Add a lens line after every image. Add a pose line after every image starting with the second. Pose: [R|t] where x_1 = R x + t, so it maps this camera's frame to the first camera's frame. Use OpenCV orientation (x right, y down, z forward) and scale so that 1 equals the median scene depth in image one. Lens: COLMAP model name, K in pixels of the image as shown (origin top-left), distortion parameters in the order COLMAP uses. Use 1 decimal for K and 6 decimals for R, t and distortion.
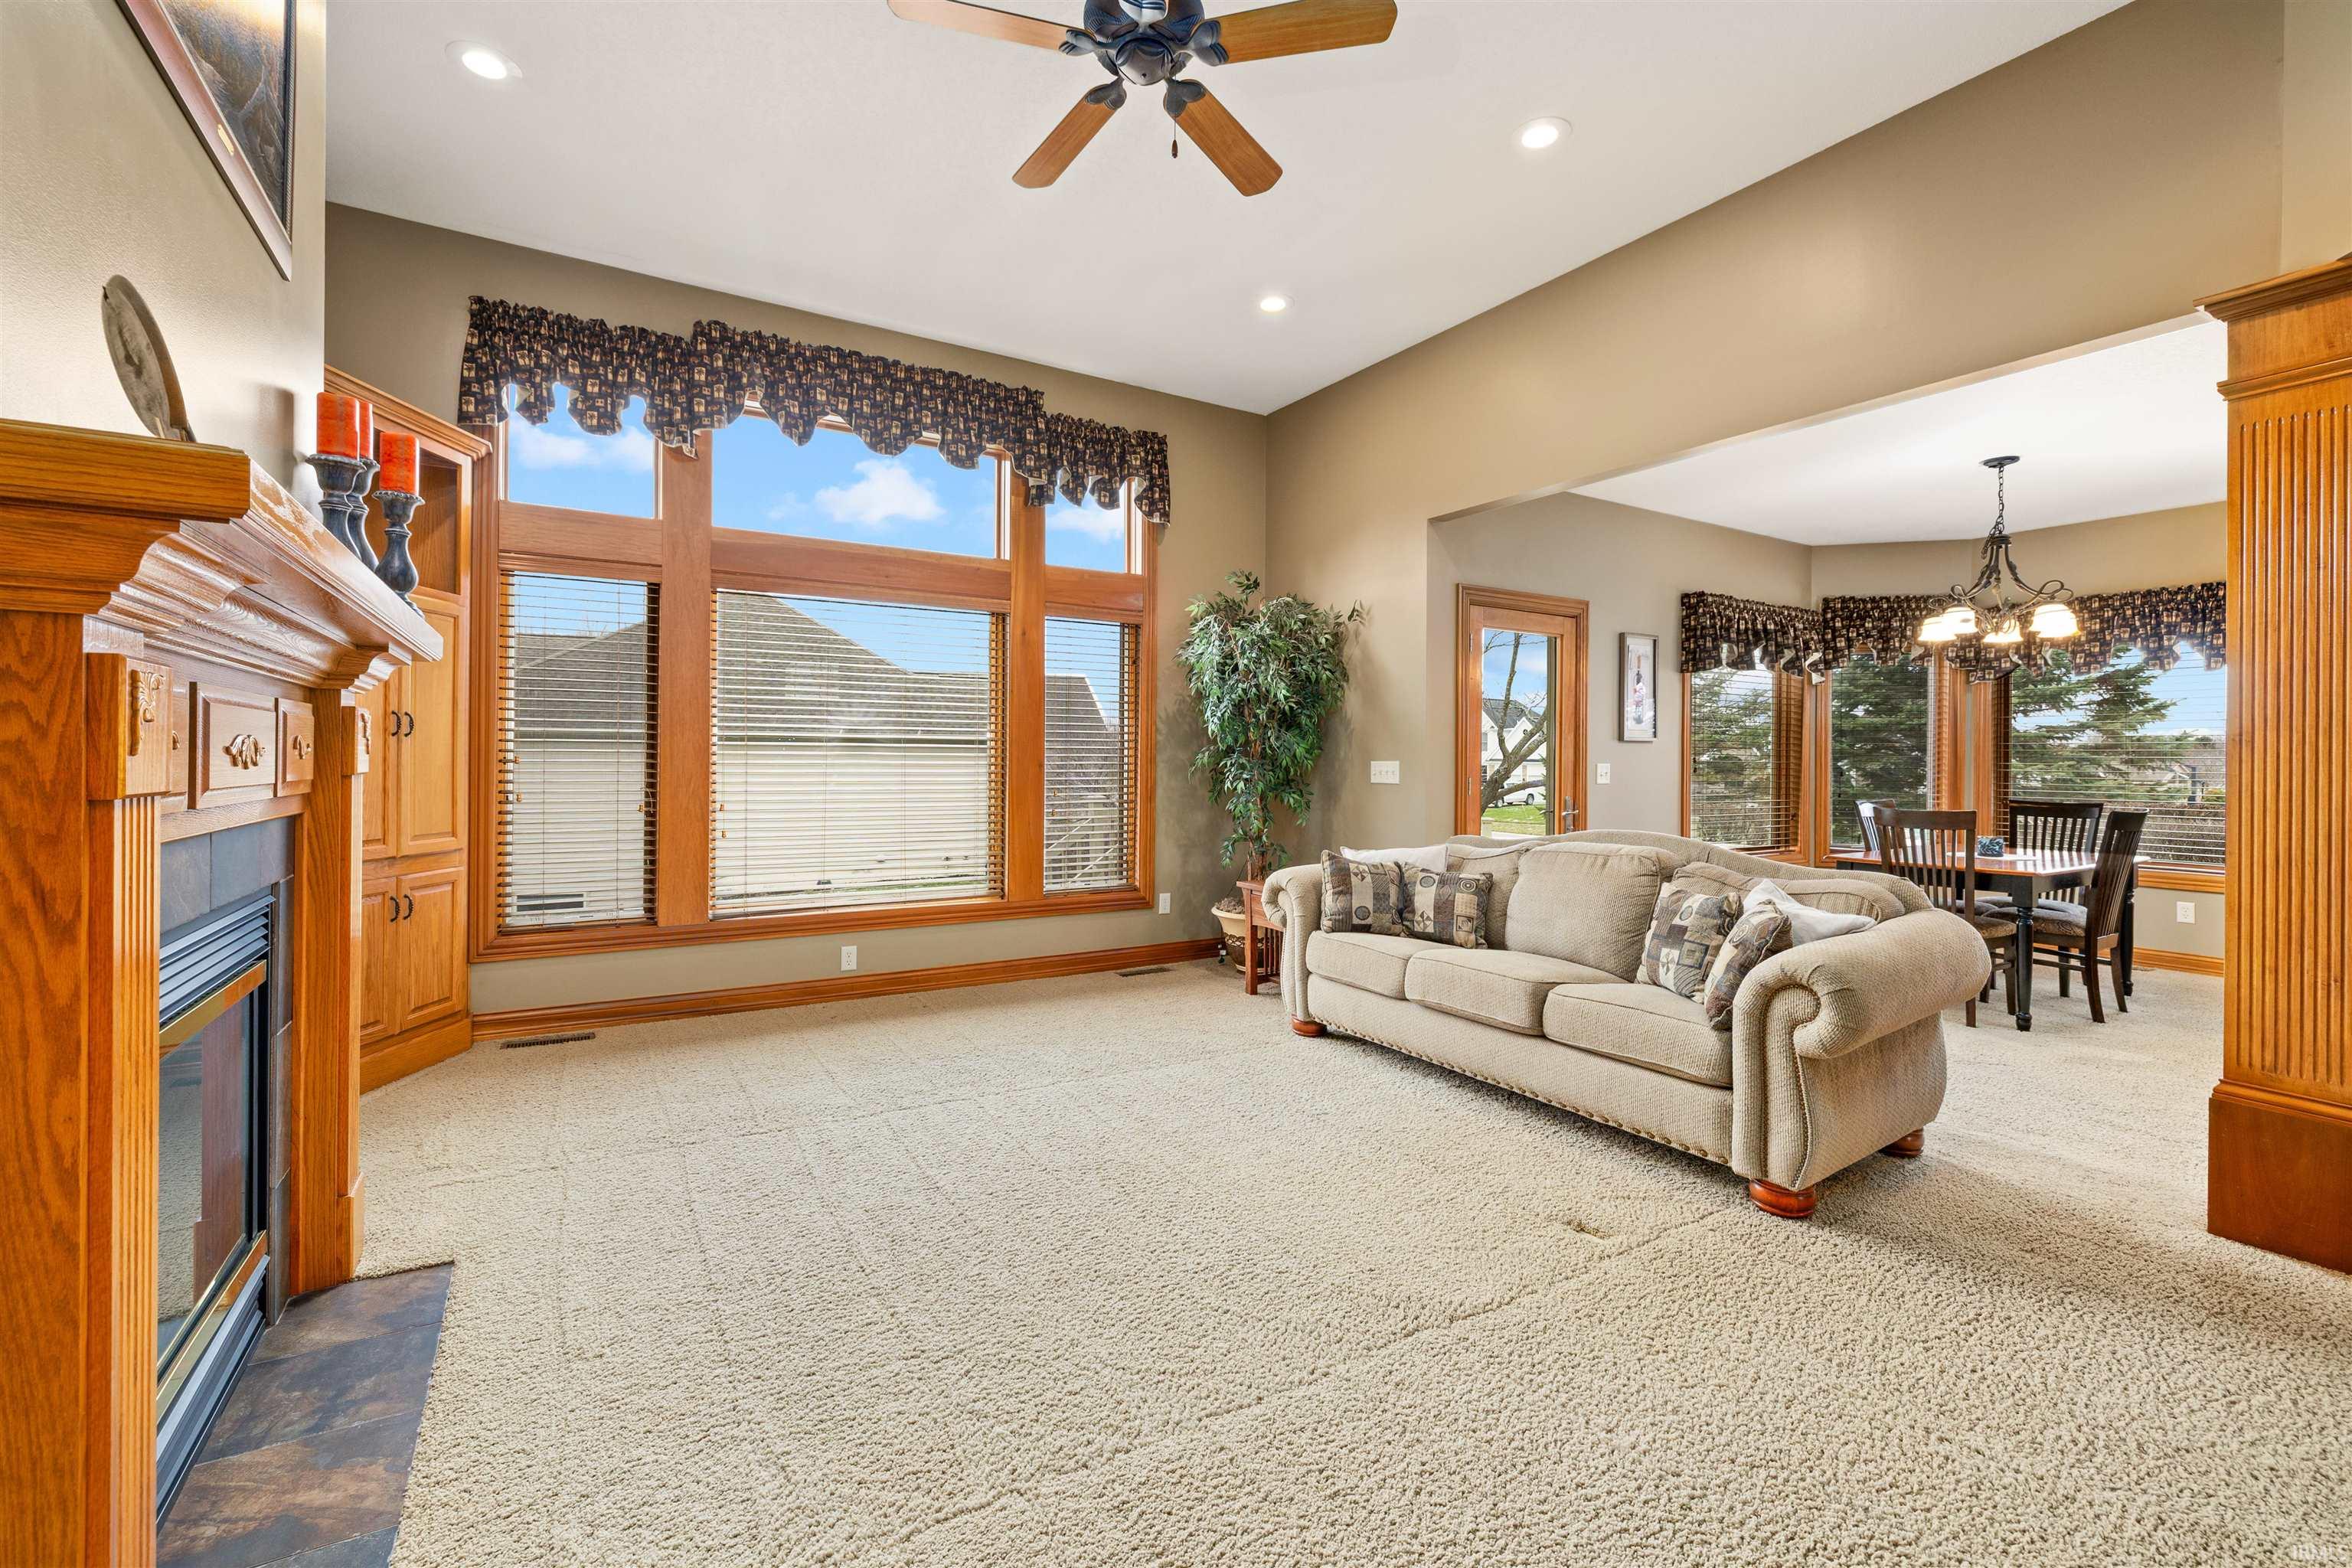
lens RADIAL K [[1003.5, 0, 1150.1], [0, 1003.5, 751.0], [0, 0, 1]] dist [-0.002535, -0.000325]
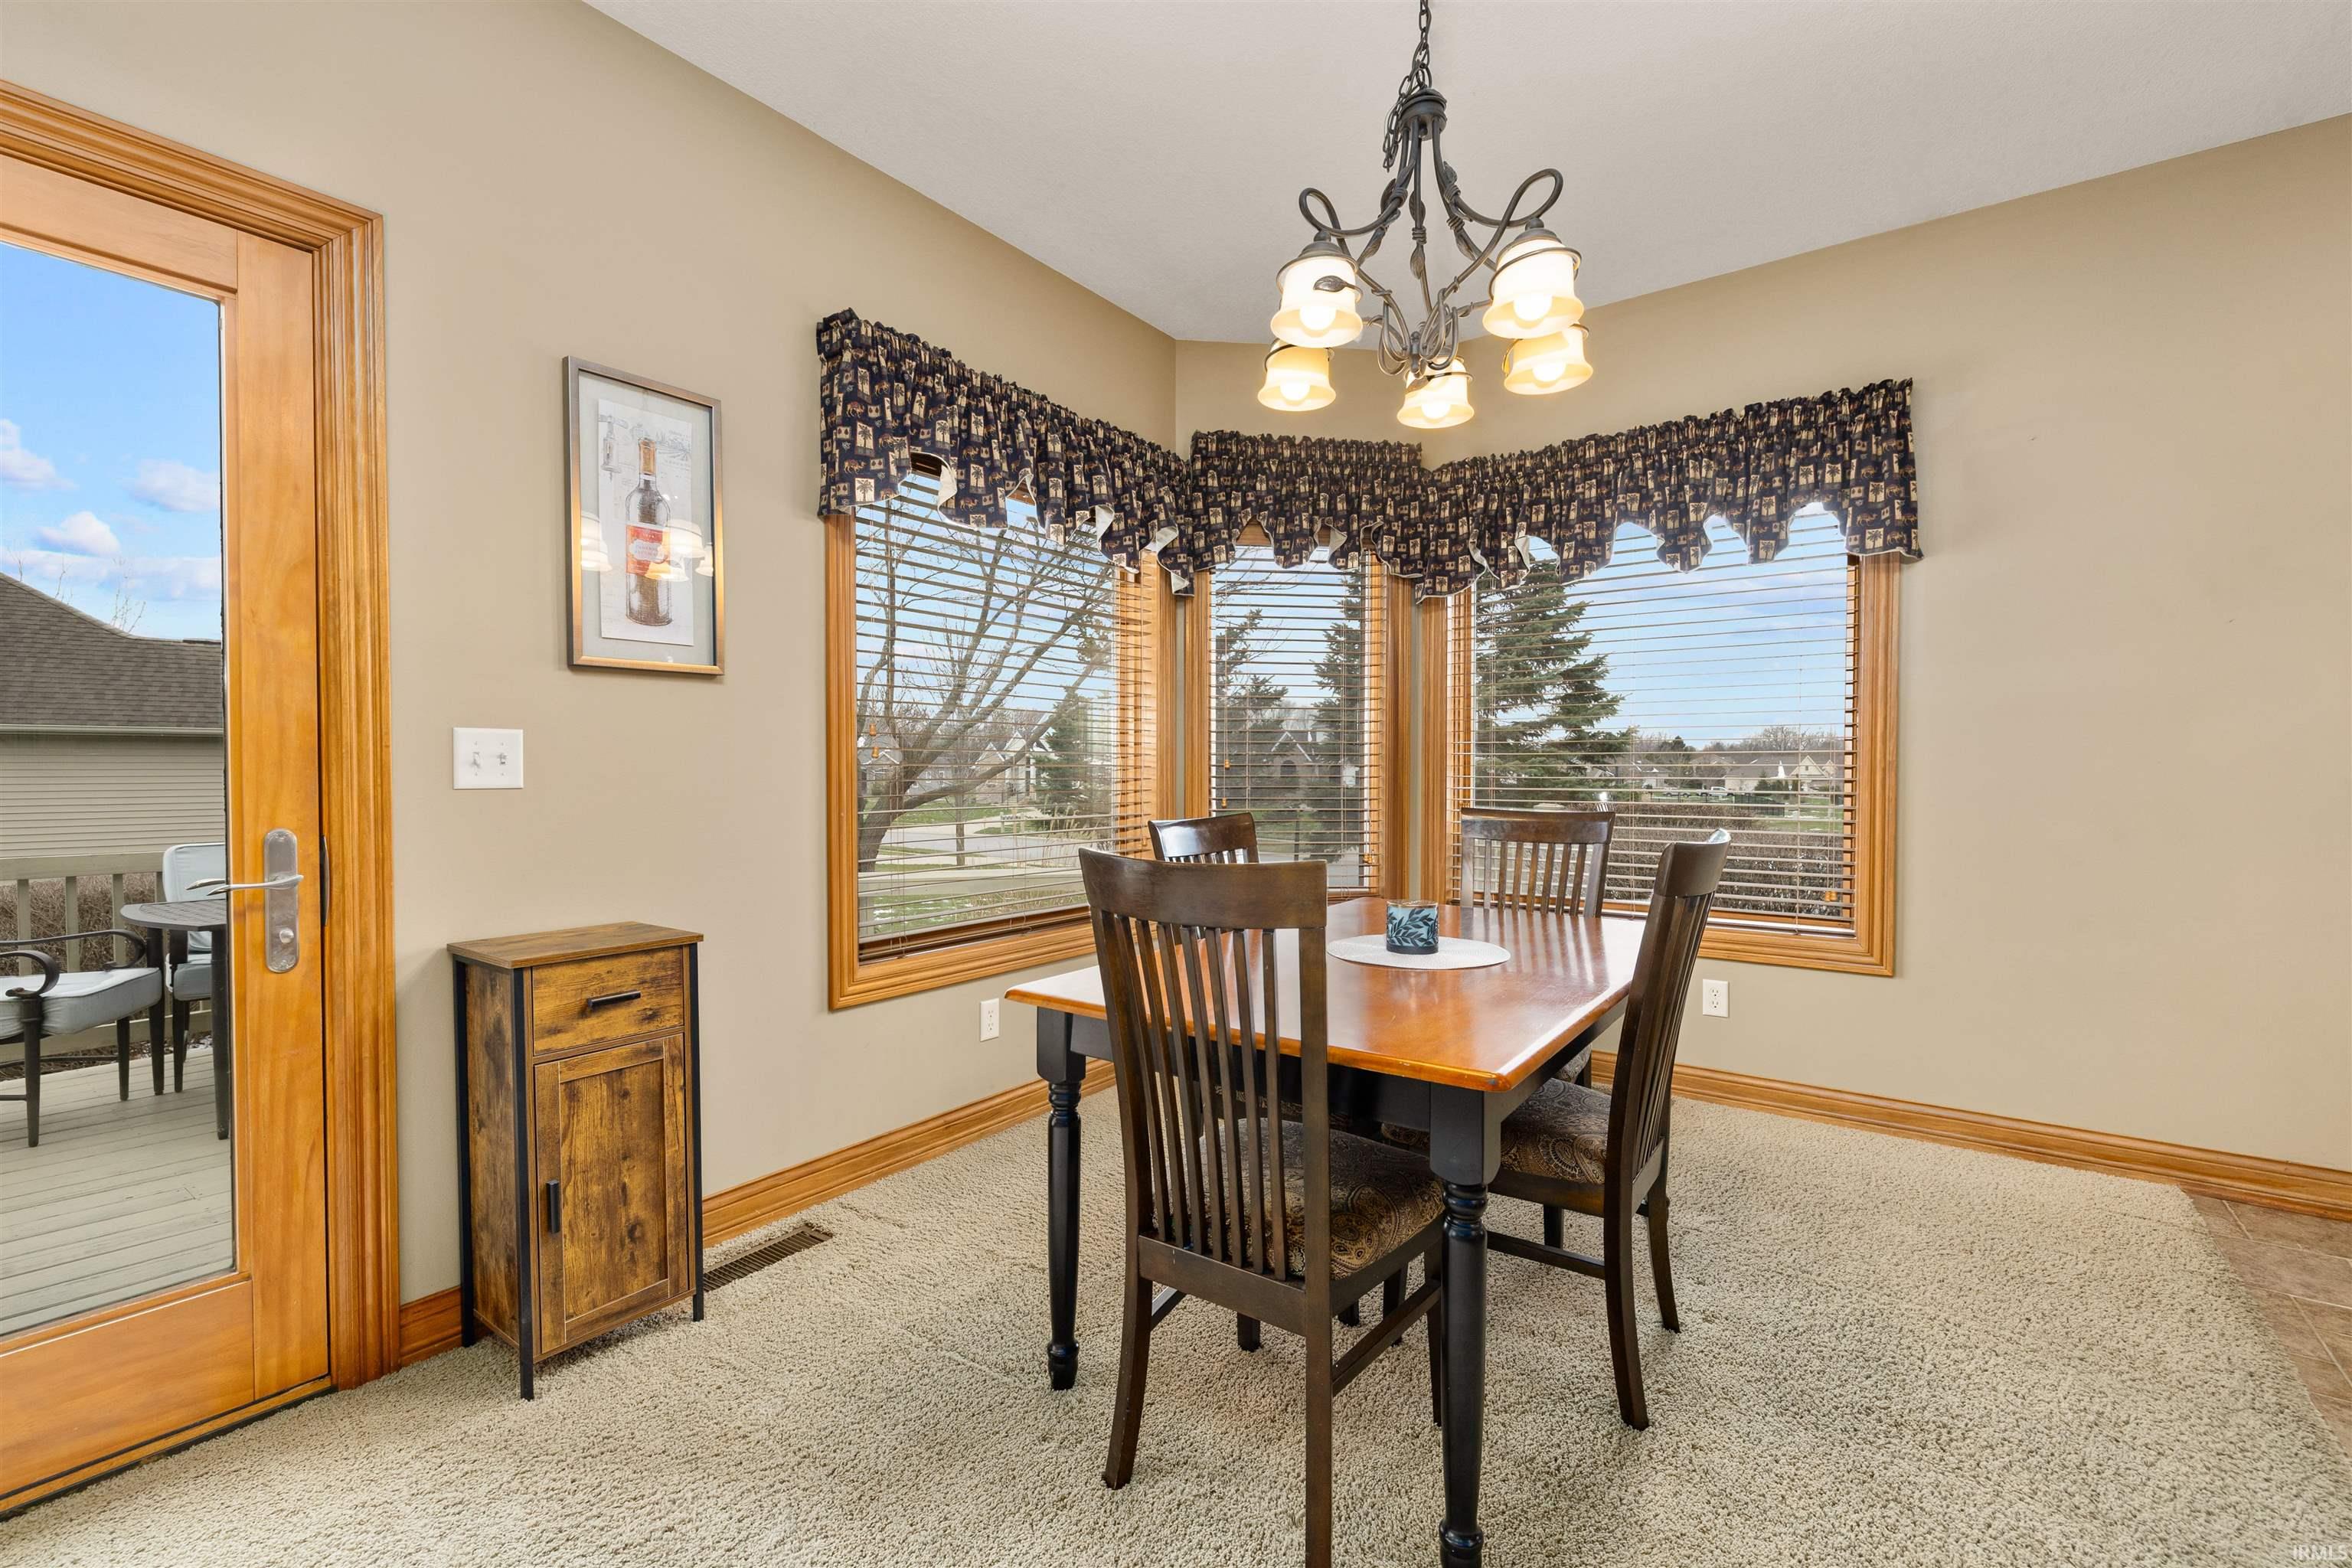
lens RADIAL K [[1003.5, 0, 1171.8], [0, 1003.5, 781.7], [0, 0, 1]] dist [-0.002535, -0.000325]
pose [[0.922801, -0.013822, 0.385030, 0.506320], [0.005701, 0.999737, 0.022226, 0.023098], [-0.385235, -0.018315, 0.922637, 0.565462]]
